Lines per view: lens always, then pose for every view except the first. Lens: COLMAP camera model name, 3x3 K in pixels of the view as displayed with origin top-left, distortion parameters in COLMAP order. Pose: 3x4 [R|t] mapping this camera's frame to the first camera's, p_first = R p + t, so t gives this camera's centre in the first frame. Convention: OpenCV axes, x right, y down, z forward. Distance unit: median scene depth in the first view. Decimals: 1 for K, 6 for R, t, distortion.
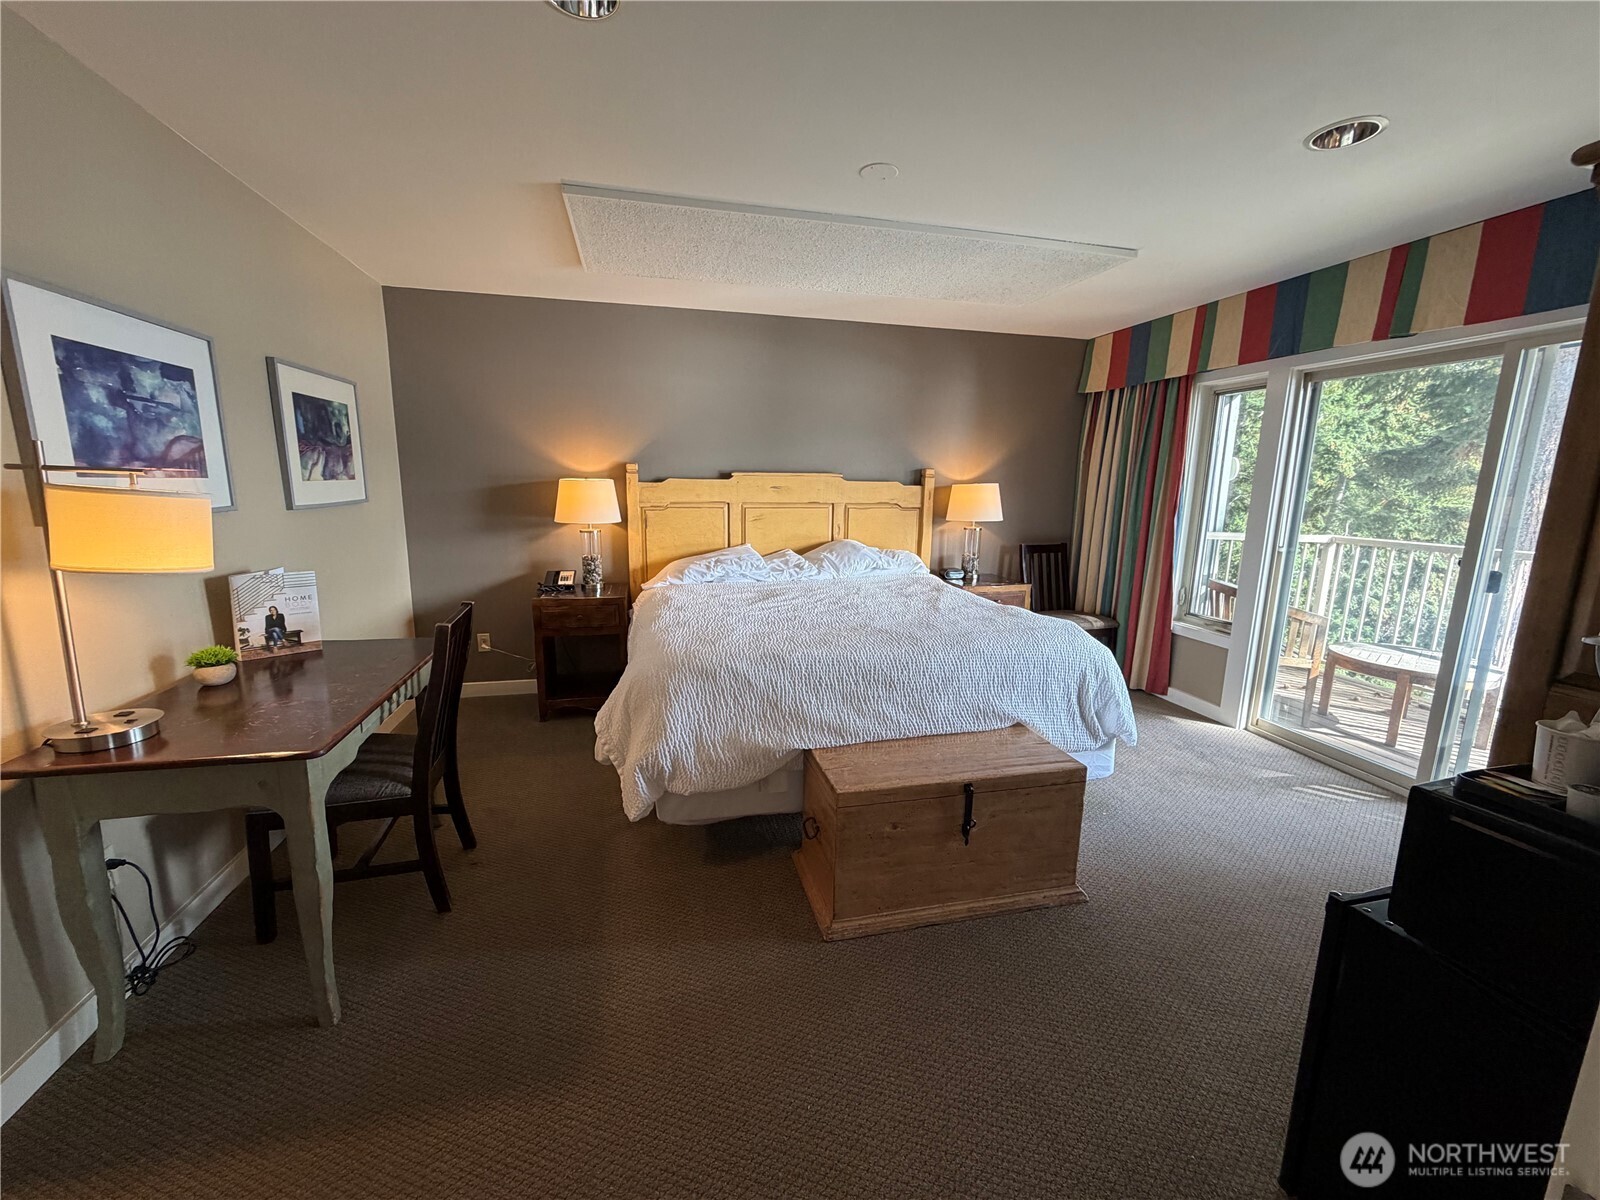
lens RADIAL K [[637.3, 0, 793.7], [0, 637.3, 600.6], [0, 0, 1]] dist [-0.001853, 0.000164]
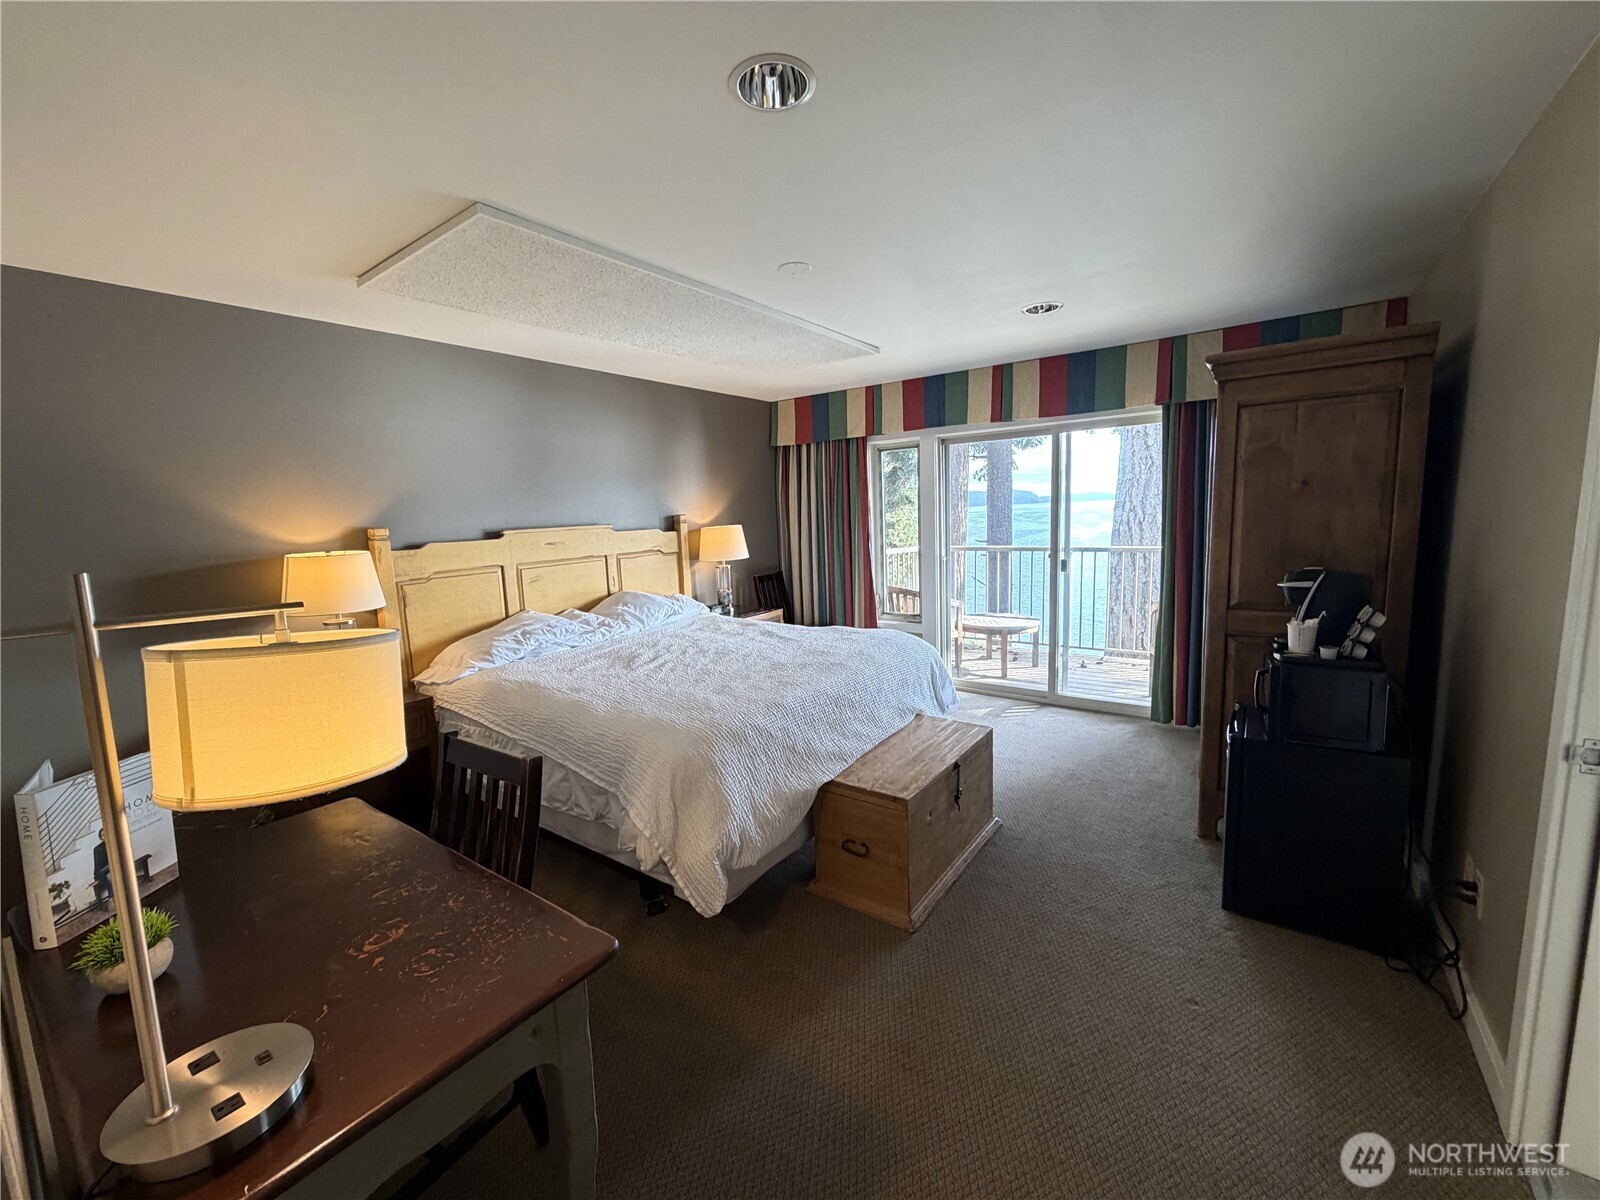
lens RADIAL K [[634.4, 0, 800.0], [0, 634.4, 600.0], [0, 0, 1]] dist [0.001737, 0.000273]
pose [[0.761889, -0.135057, 0.633470, -0.370077], [0.169548, 0.985502, 0.006190, -0.047344], [-0.625122, 0.102687, 0.773742, 0.091282]]
